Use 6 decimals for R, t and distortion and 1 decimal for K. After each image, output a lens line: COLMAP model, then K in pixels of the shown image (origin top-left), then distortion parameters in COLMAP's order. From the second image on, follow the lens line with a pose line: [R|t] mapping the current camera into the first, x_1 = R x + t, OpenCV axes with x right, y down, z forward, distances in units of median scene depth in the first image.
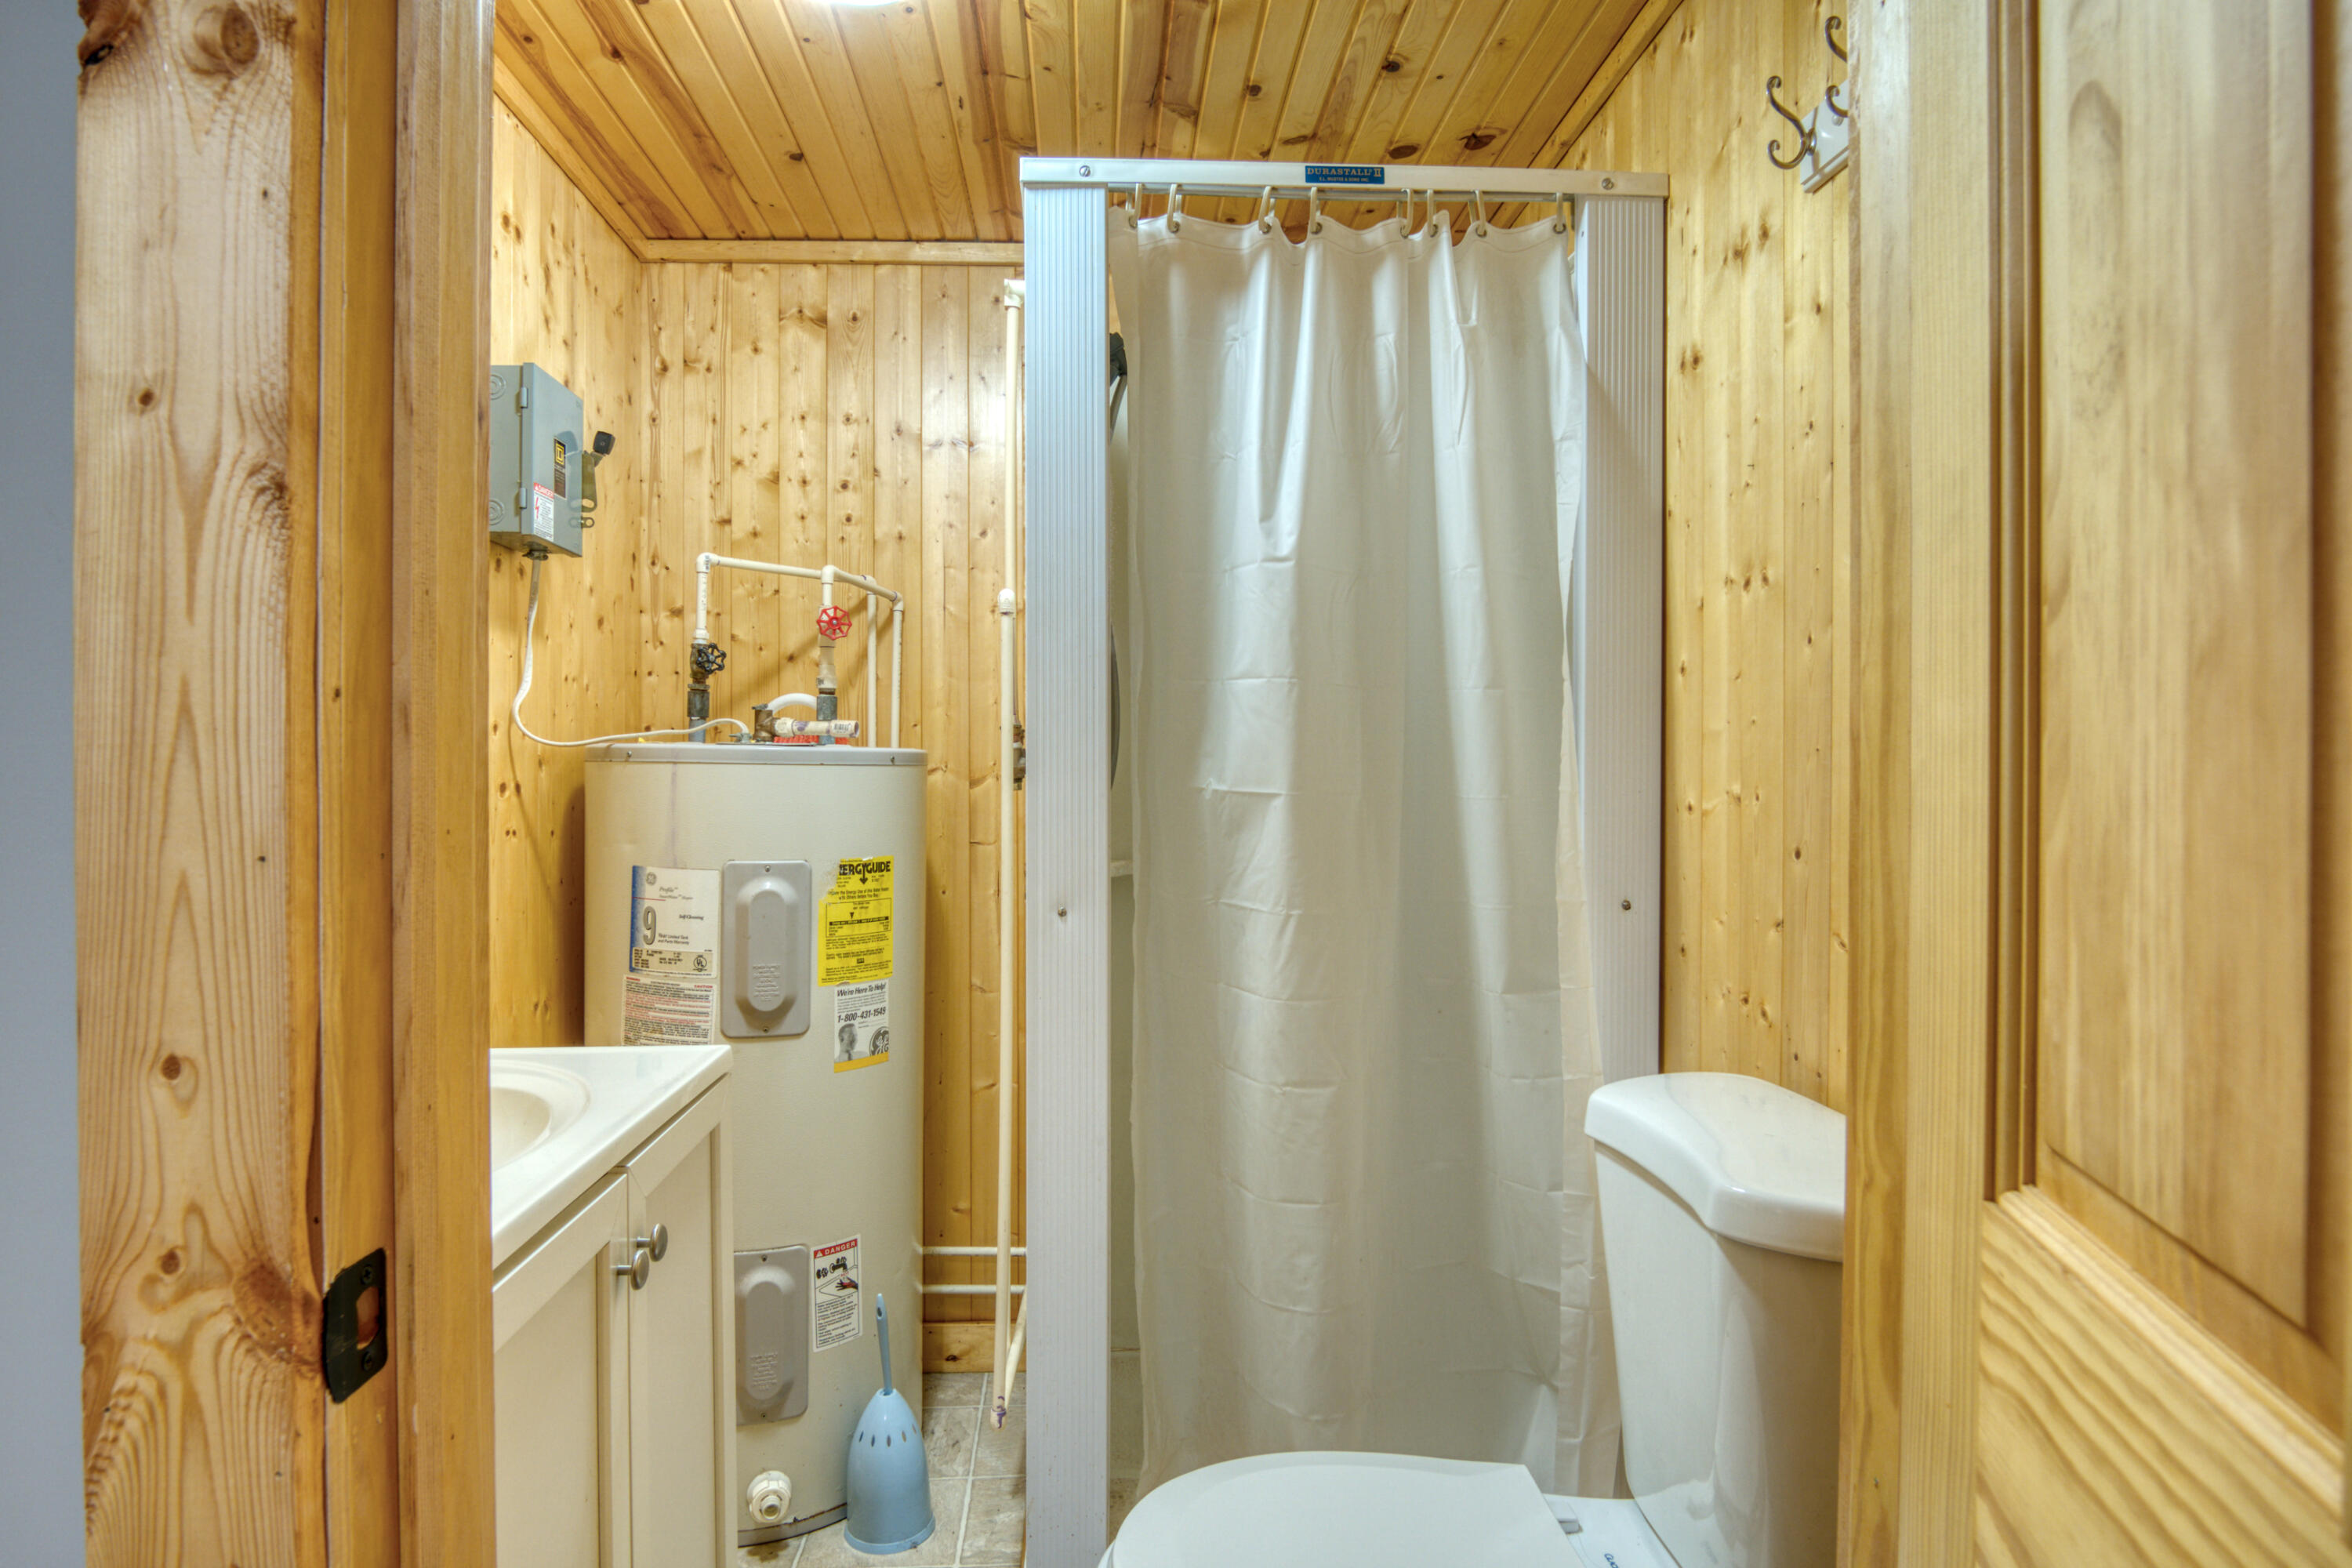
lens RADIAL K [[1281.8, 0, 1174.1], [0, 1281.8, 781.5], [0, 0, 1]] dist [-0.030661, 0.004963]
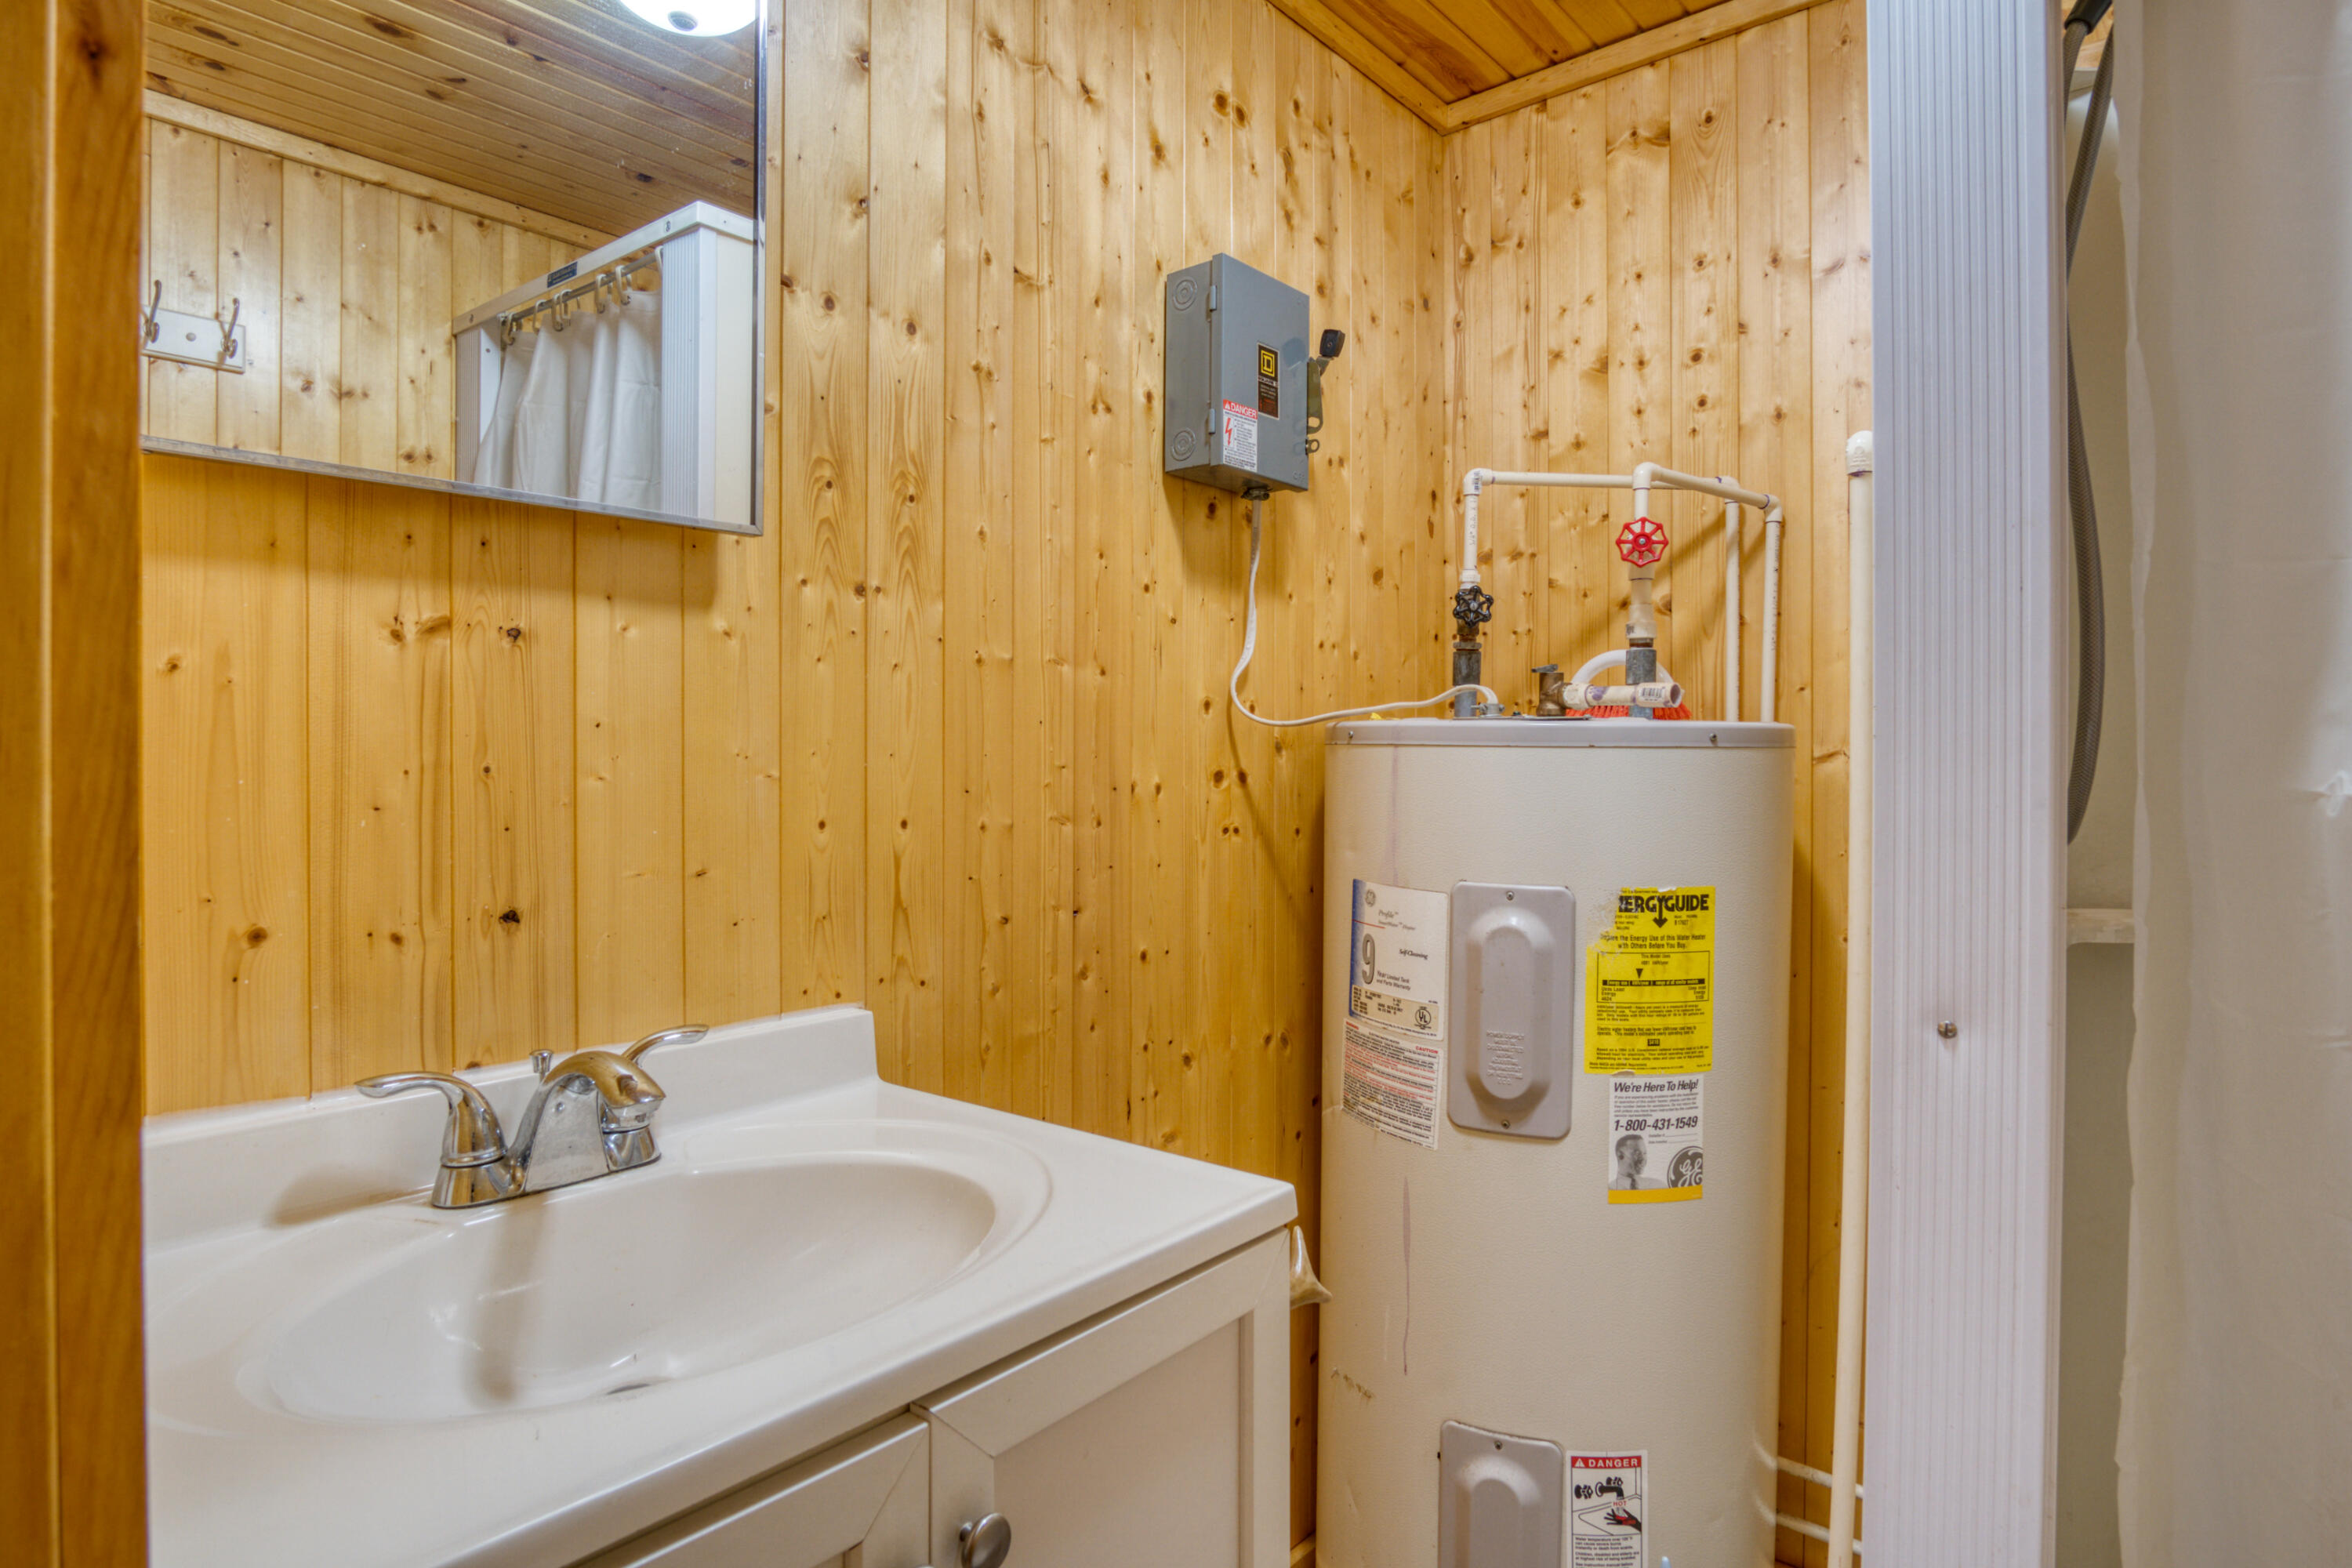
lens RADIAL K [[1281.8, 0, 1172.0], [0, 1281.8, 766.5], [0, 0, 1]] dist [-0.030661, 0.004963]
pose [[0.713093, 0.004483, -0.701055, 0.038079], [-0.004822, 0.999987, 0.001489, -0.002612], [0.701053, 0.002318, 0.713105, 0.341258]]
